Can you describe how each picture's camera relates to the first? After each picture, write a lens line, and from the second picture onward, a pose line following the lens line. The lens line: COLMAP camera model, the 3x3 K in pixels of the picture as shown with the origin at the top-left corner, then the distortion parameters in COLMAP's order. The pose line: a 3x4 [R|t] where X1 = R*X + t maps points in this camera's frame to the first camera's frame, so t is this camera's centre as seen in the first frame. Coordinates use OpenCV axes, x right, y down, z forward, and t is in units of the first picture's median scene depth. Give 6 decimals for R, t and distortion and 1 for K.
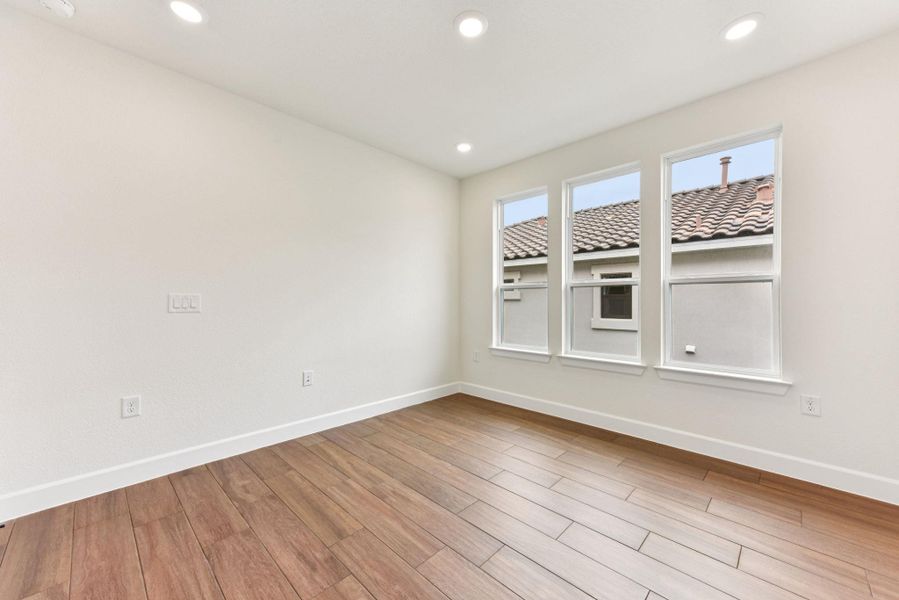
lens RADIAL K [[349.0, 0, 453.2], [0, 349.0, 303.0], [0, 0, 1]] dist [0.030842, 0.000078]
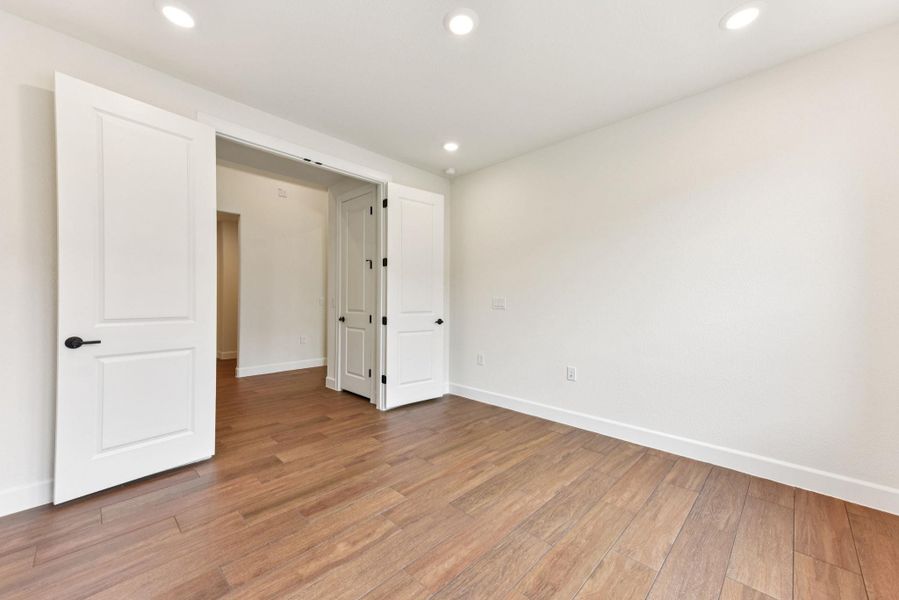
lens RADIAL K [[349.0, 0, 453.2], [0, 349.0, 303.0], [0, 0, 1]] dist [0.030842, 0.000078]
pose [[-0.003765, 0.000115, -0.999993, 0.838656], [-0.009222, 0.999957, 0.000149, 0.000734], [0.999950, 0.009223, -0.003764, 0.802132]]
